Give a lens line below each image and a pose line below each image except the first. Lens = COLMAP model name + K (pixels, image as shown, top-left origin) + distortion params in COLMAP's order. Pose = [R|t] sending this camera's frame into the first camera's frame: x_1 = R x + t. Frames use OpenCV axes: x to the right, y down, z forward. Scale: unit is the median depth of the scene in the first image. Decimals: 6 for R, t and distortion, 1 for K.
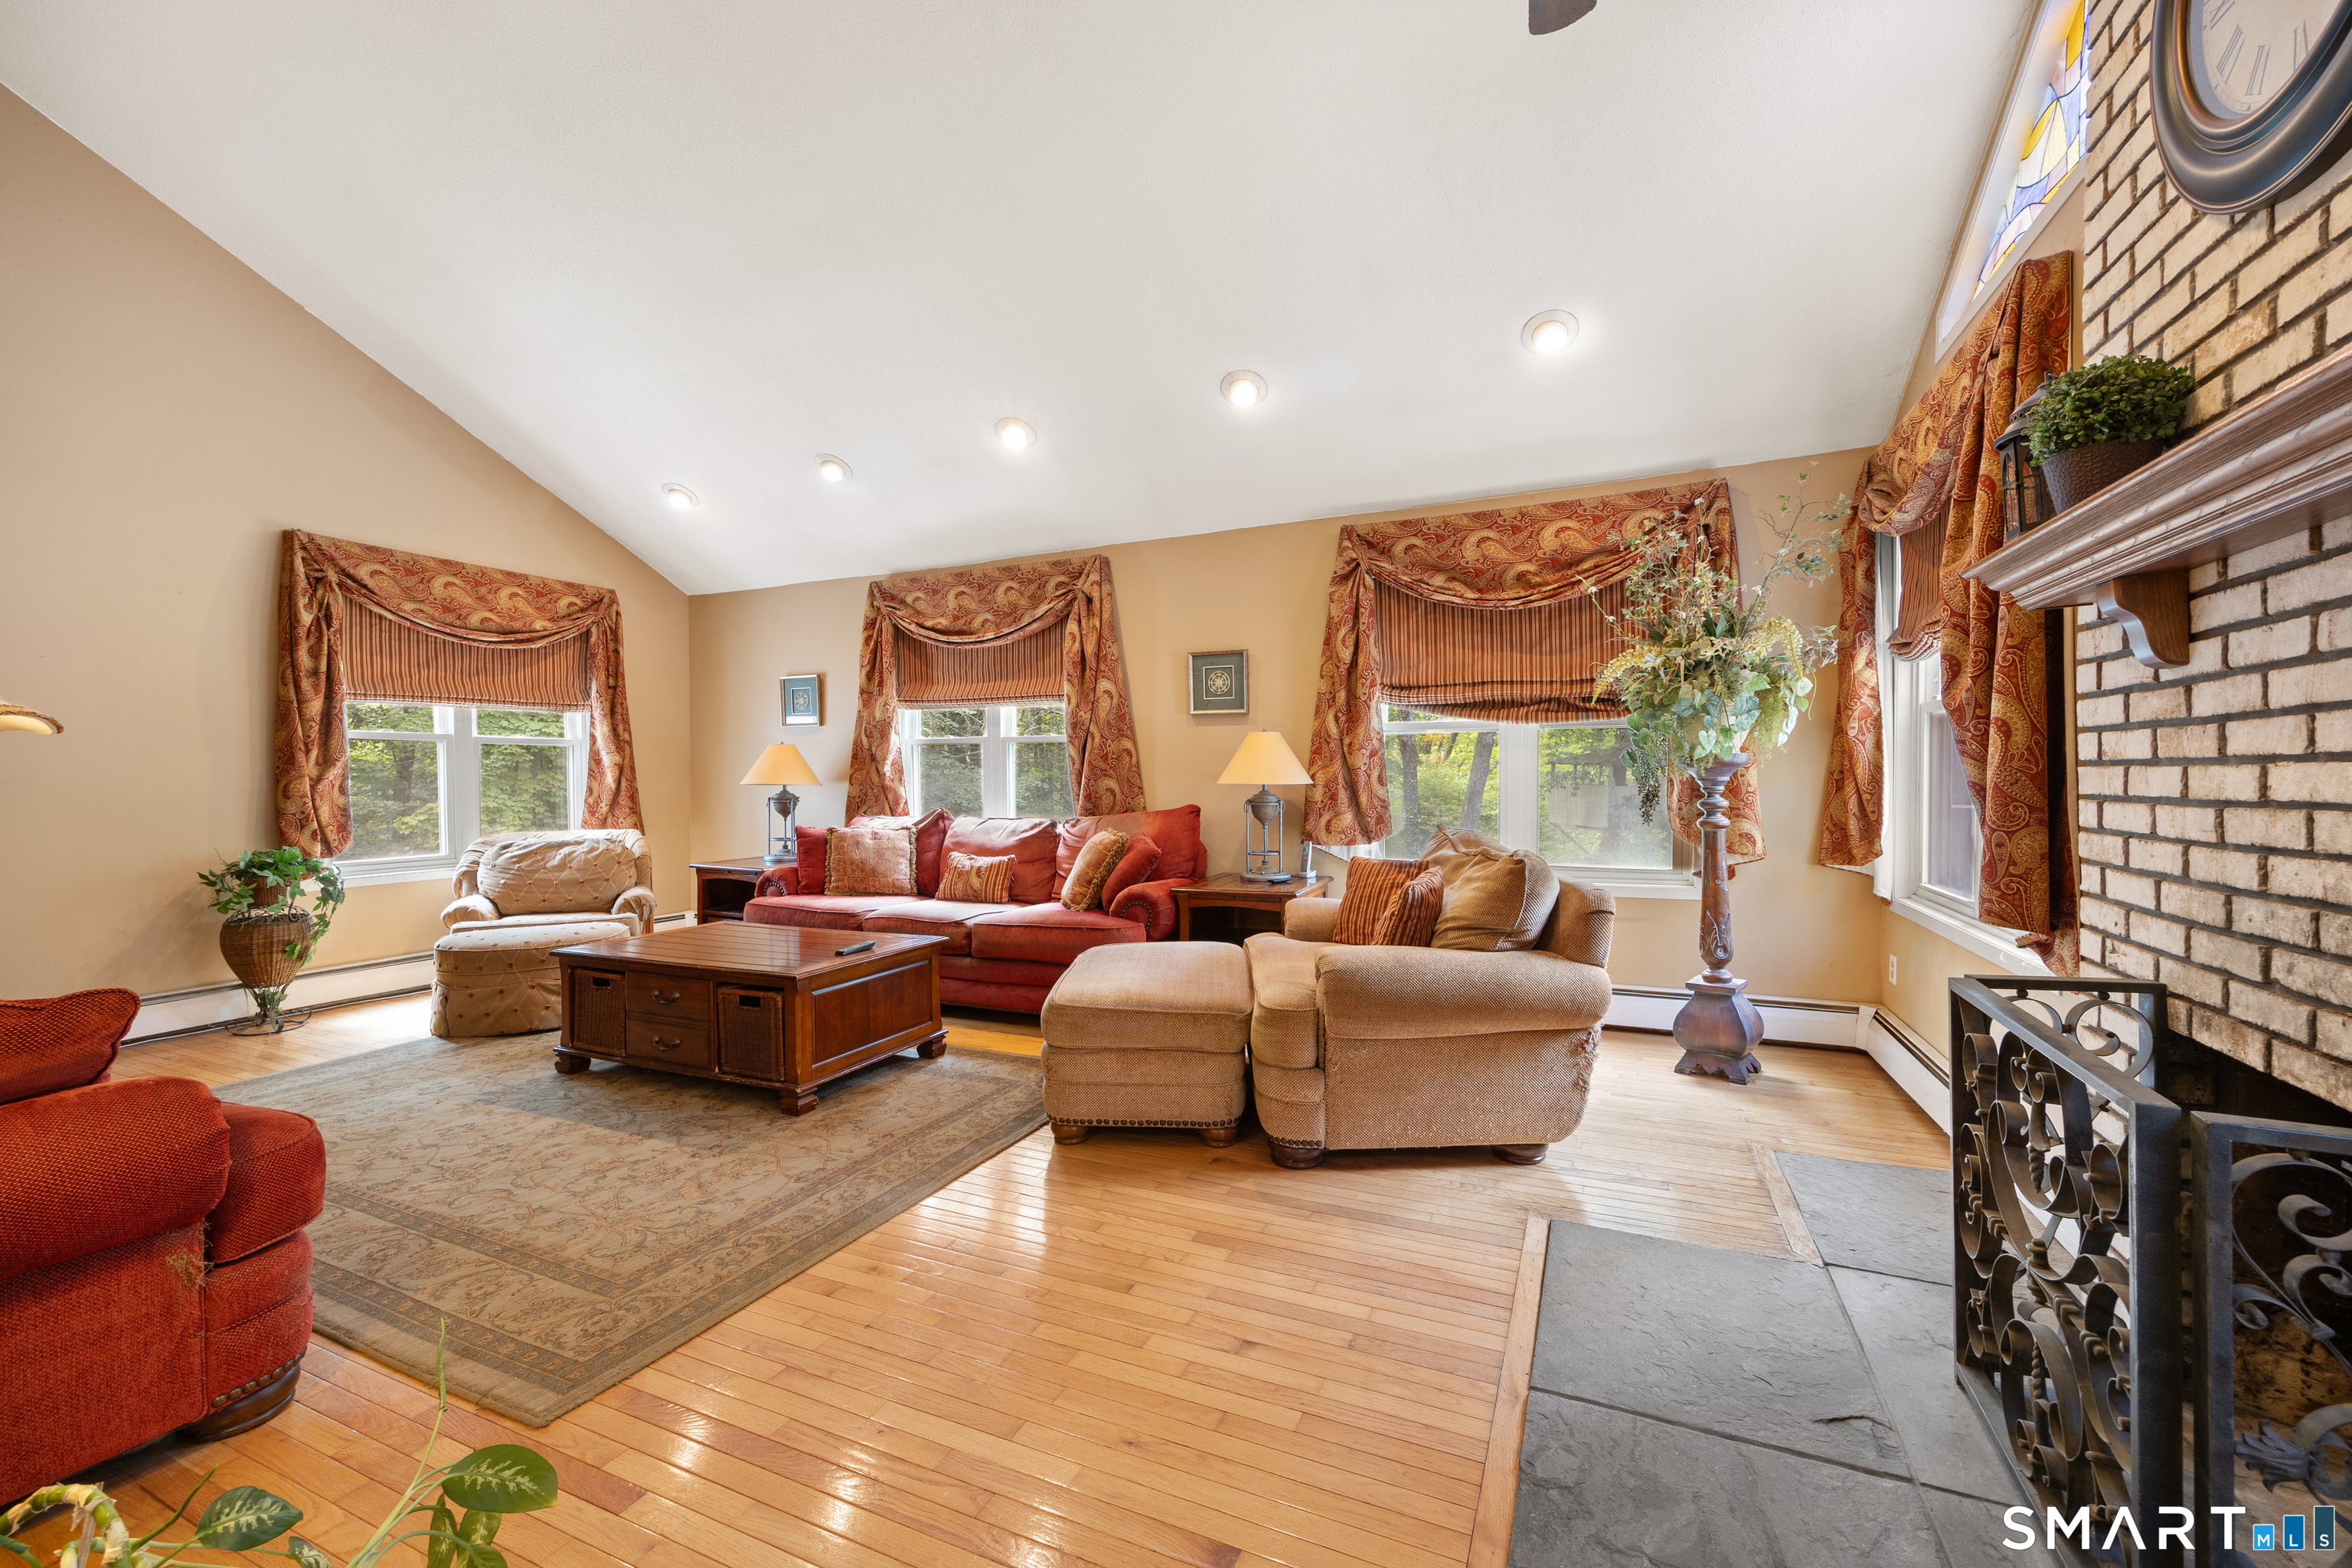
lens RADIAL K [[962.6, 0, 1158.9], [0, 962.6, 780.2], [0, 0, 1]] dist [0.011790, -0.001784]
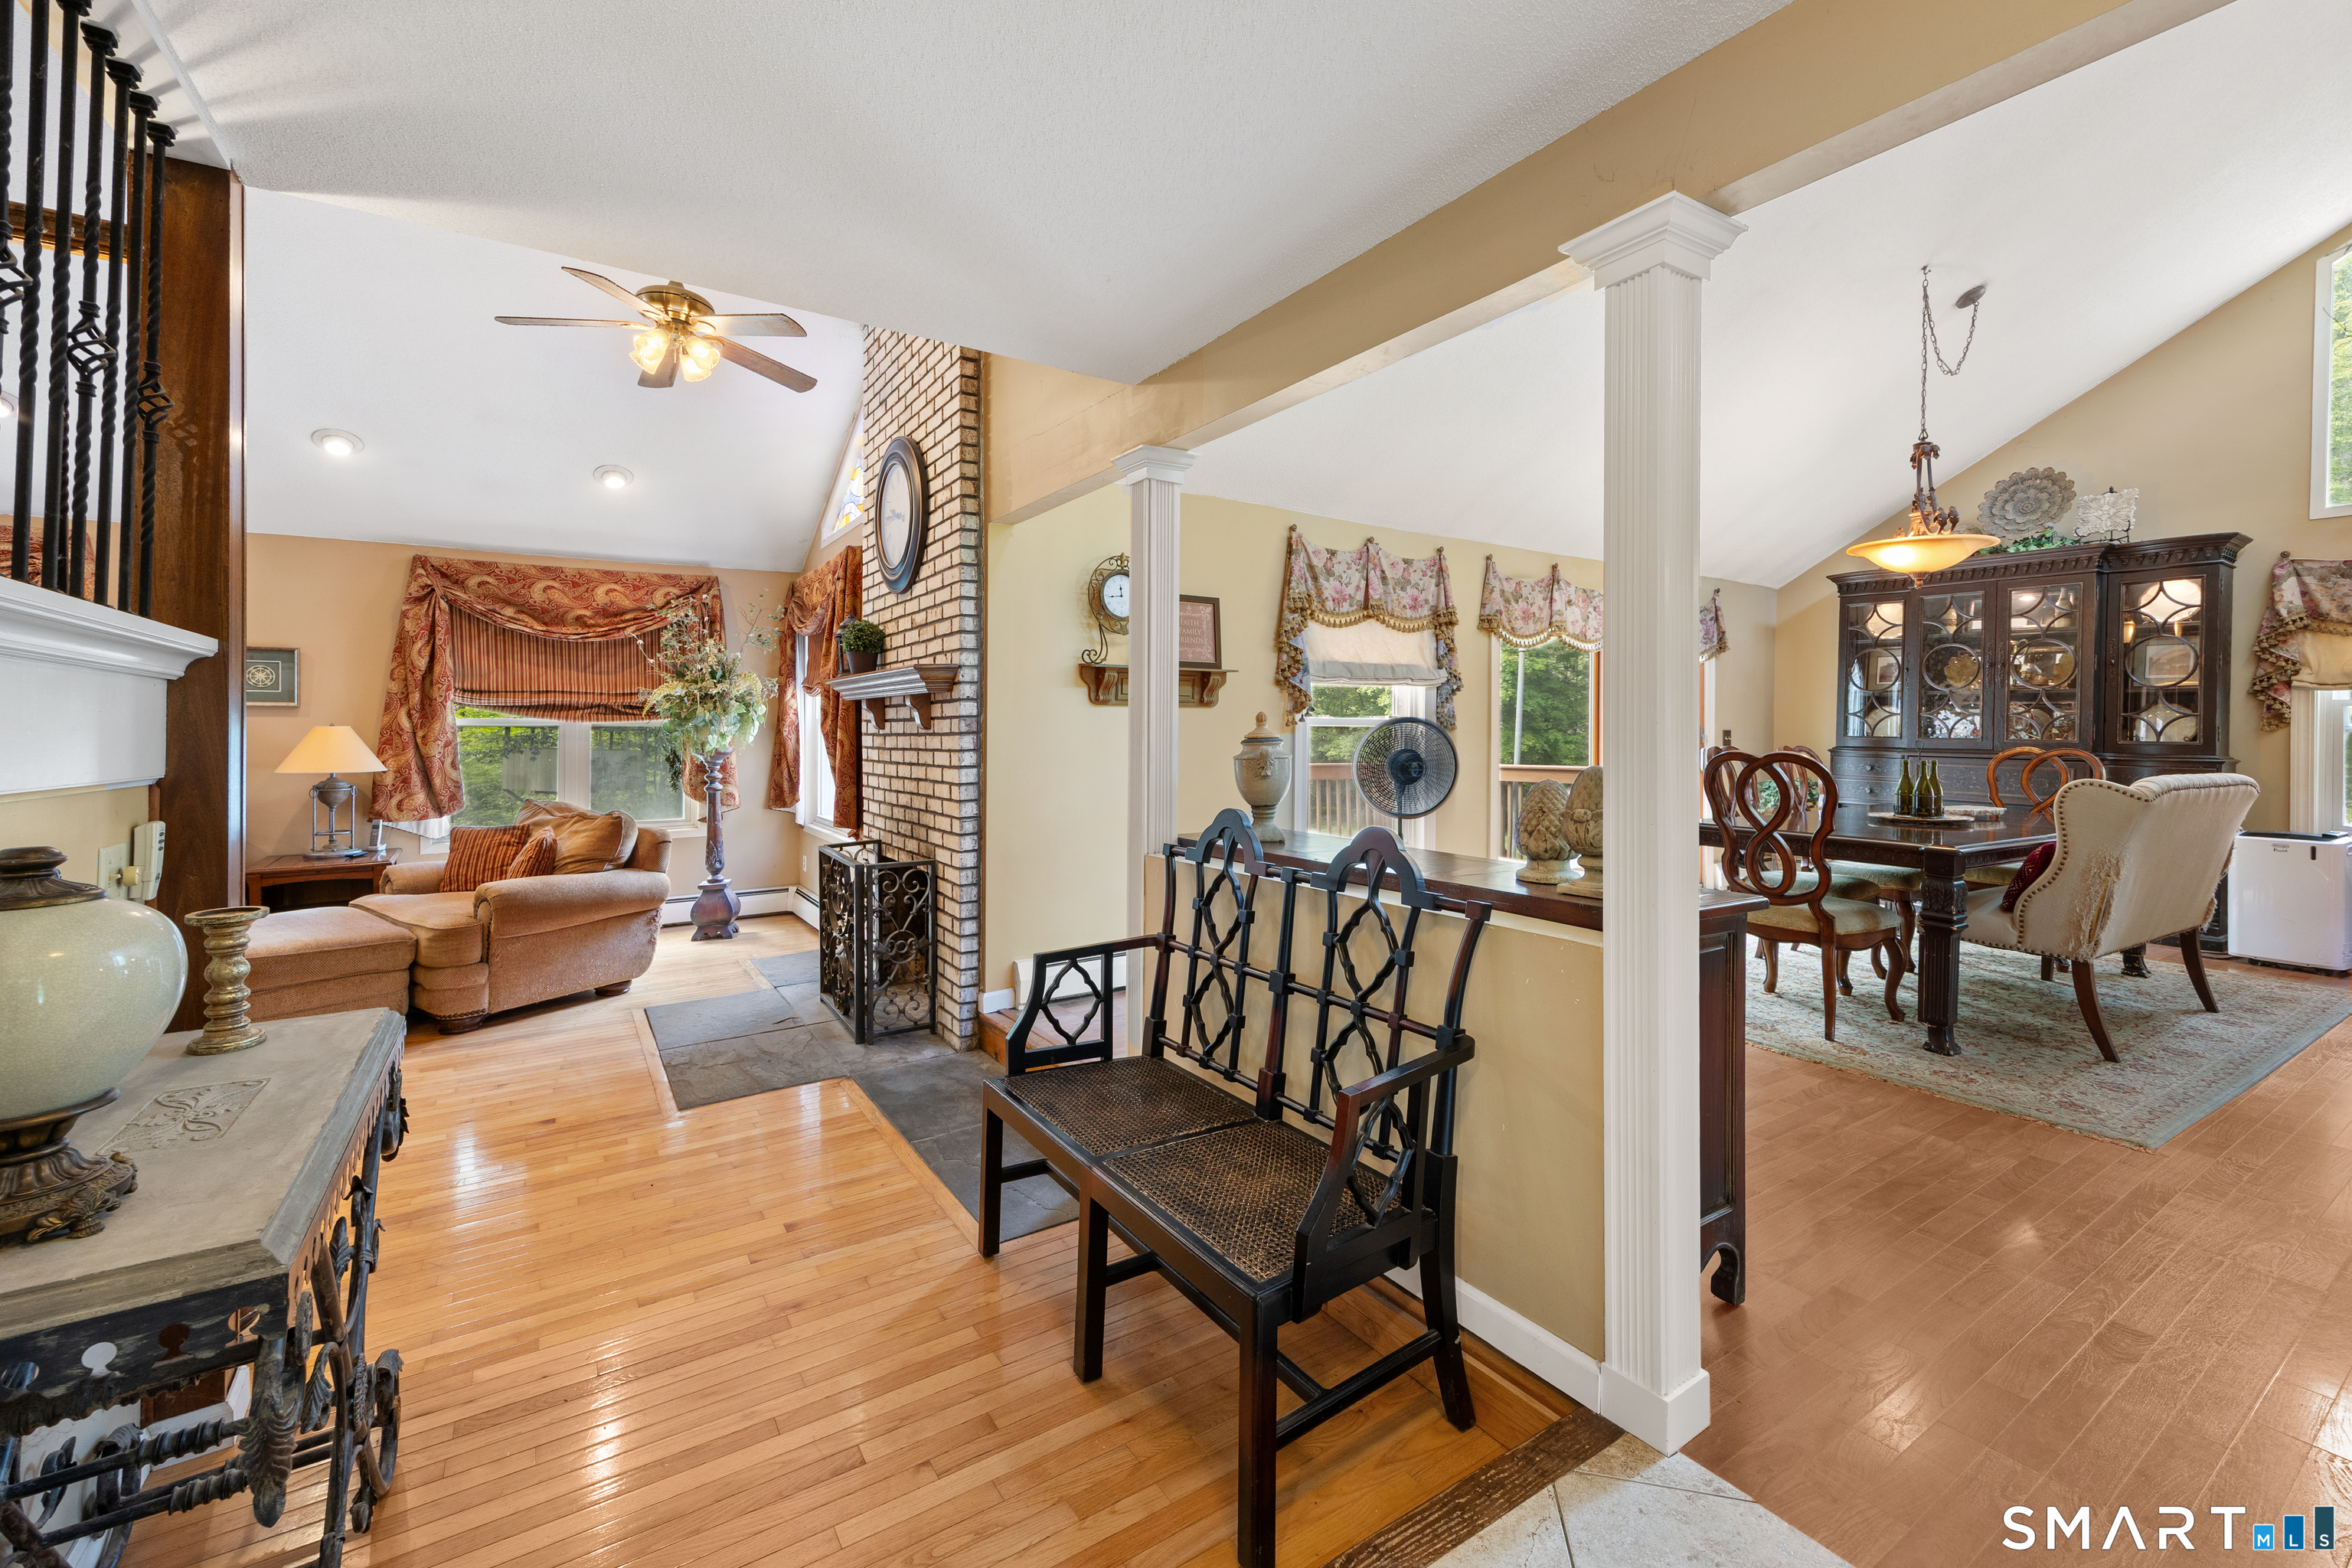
lens RADIAL K [[962.6, 0, 1171.6], [0, 962.6, 731.6], [0, 0, 1]] dist [0.011790, -0.001784]
pose [[0.535783, 0.001784, 0.844354, -0.351043], [0.005112, 0.999973, -0.005356, -0.034334], [-0.844340, 0.007186, 0.535759, -0.482216]]
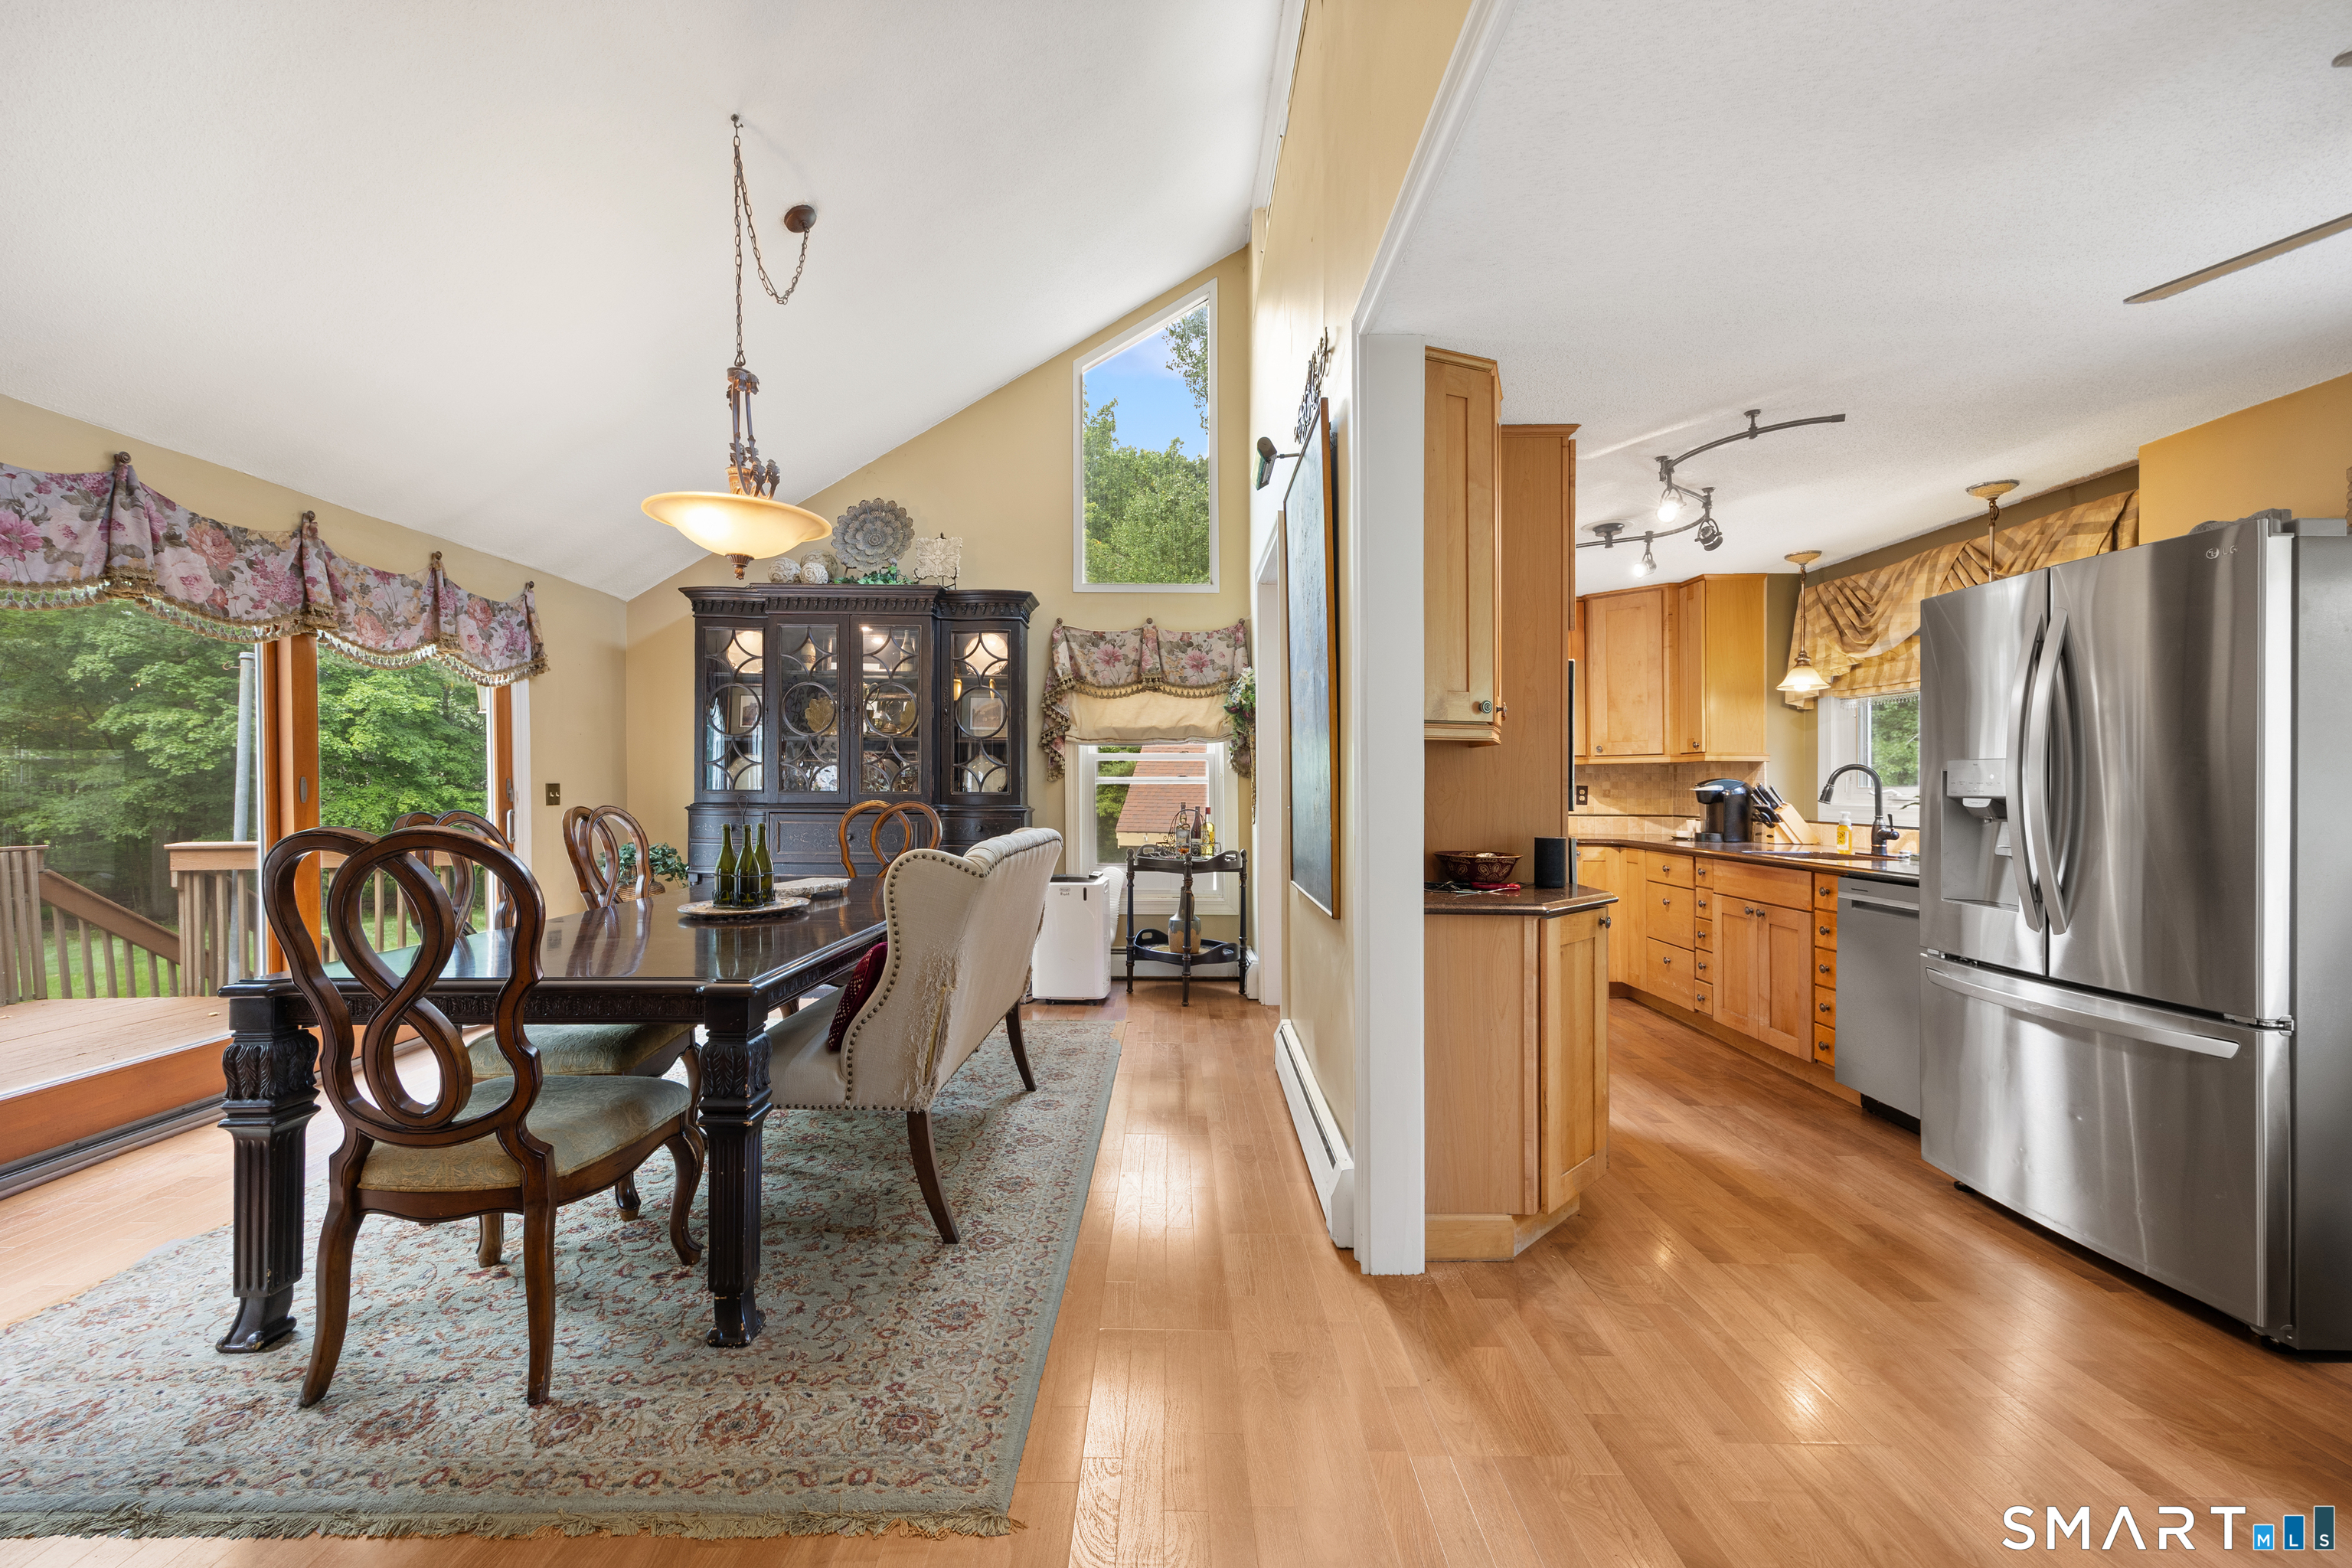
lens RADIAL K [[962.6, 0, 1190.6], [0, 962.6, 806.7], [0, 0, 1]] dist [0.011790, -0.001784]
pose [[-0.435440, -0.017891, 0.900040, 0.137093], [0.015876, 0.999494, 0.027548, -0.032871], [-0.900078, 0.026285, -0.434936, -0.584511]]
